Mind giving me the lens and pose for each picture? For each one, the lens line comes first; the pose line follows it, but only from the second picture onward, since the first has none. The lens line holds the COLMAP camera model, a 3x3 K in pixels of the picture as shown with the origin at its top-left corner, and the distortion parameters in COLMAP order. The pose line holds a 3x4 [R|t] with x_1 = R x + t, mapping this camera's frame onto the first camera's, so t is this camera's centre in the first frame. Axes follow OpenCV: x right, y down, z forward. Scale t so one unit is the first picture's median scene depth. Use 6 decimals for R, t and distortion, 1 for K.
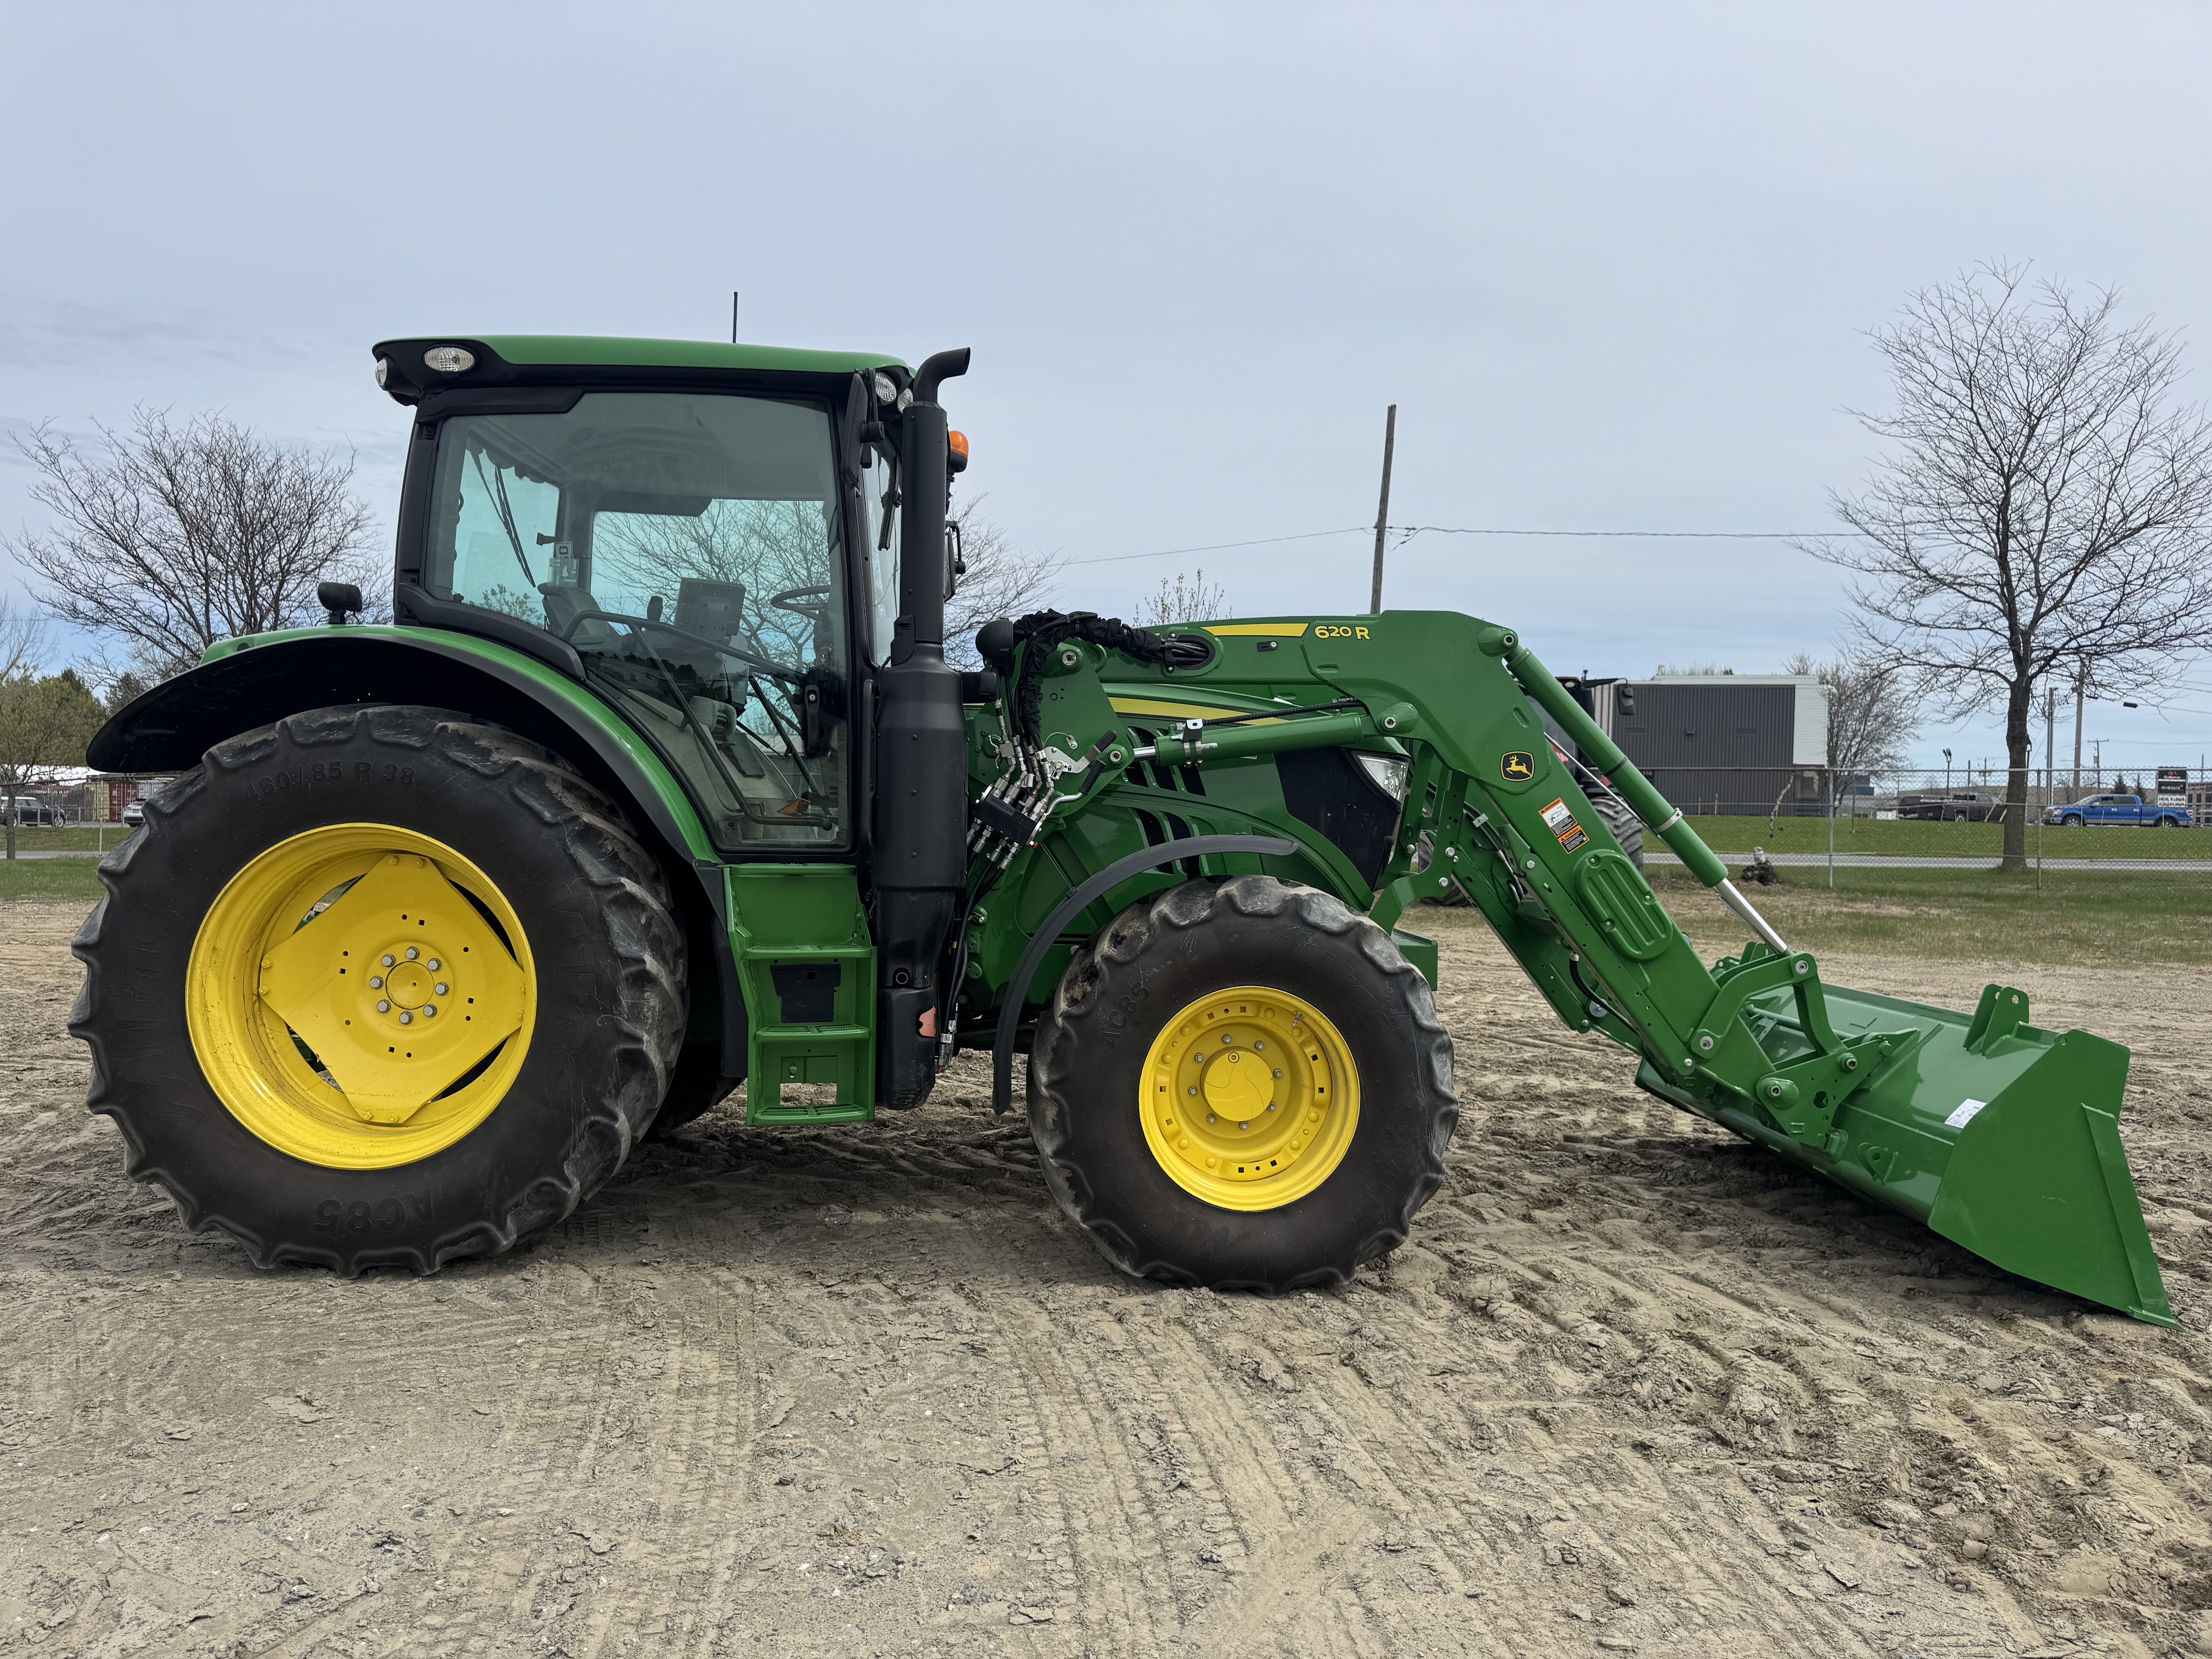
lens RADIAL K [[1568.1, 0, 1104.3], [0, 1568.1, 946.4], [0, 0, 1]] dist [0.064674, -0.063758]
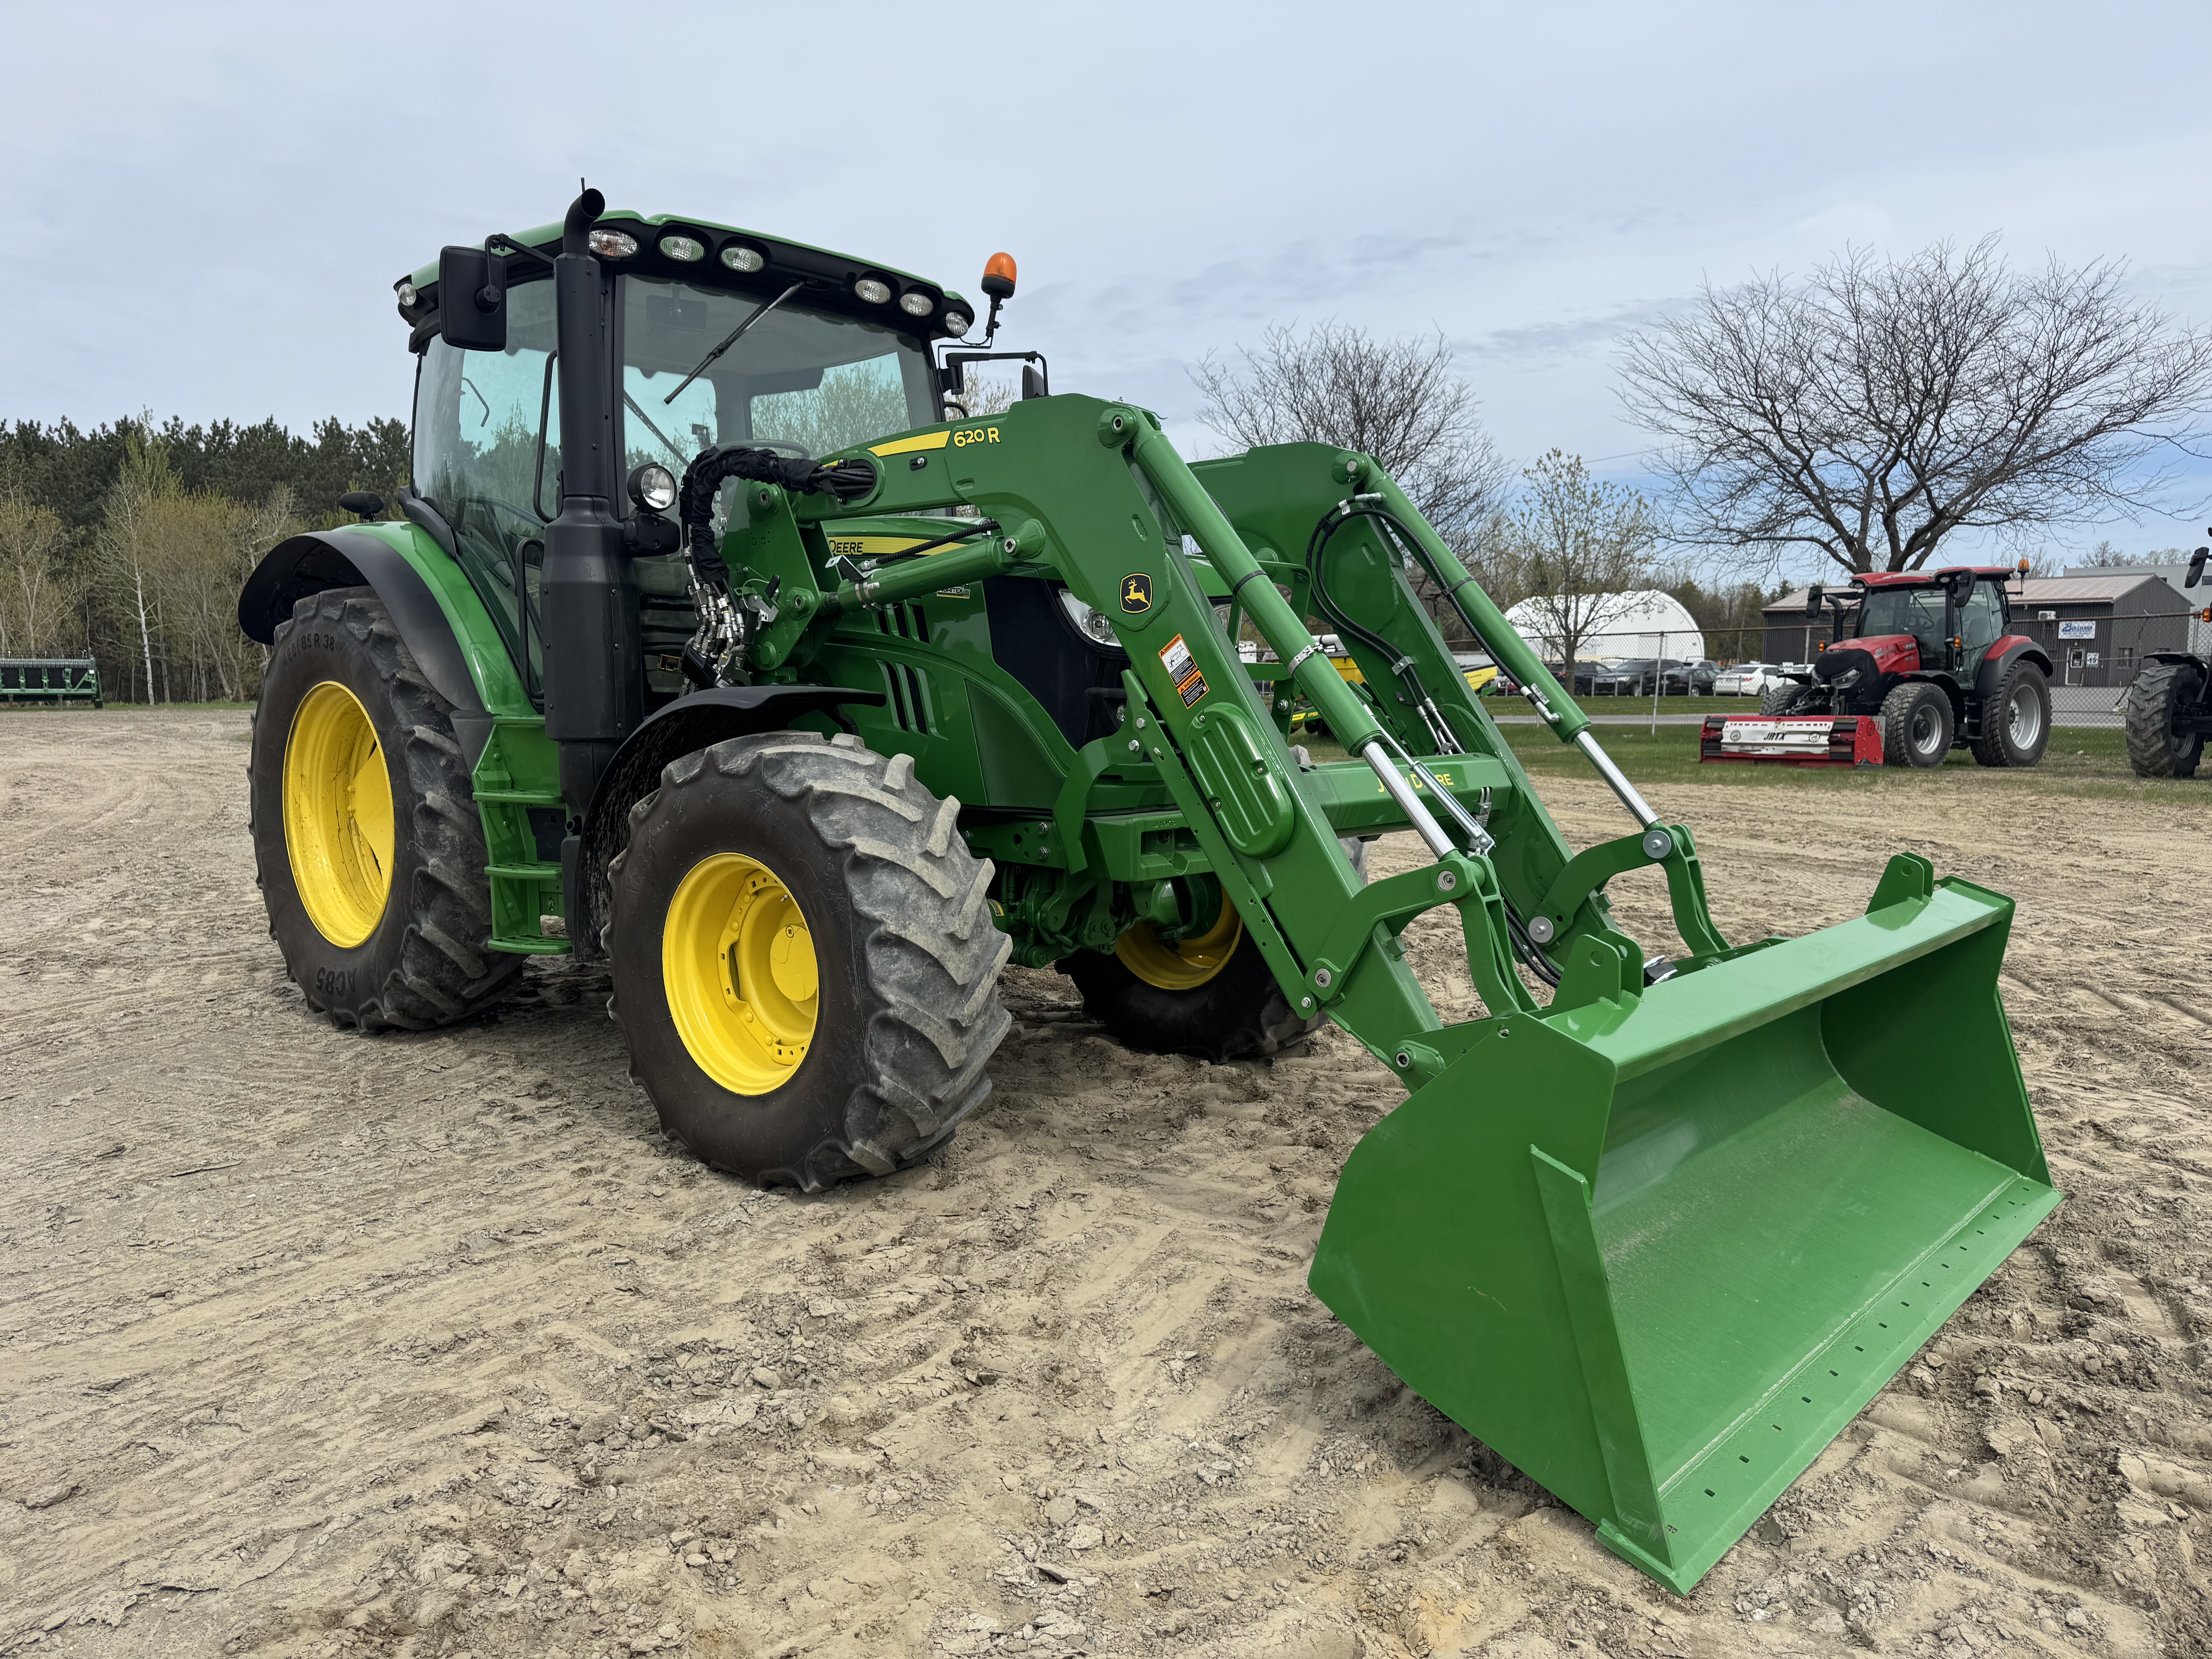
lens RADIAL K [[1556.1, 0, 1107.9], [0, 1556.1, 957.5], [0, 0, 1]] dist [0.079211, -0.071084]
pose [[0.722816, 0.108550, -0.682462, 0.797603], [-0.047140, 0.993030, 0.108021, -0.020656], [0.689431, -0.045908, 0.722895, 0.441936]]
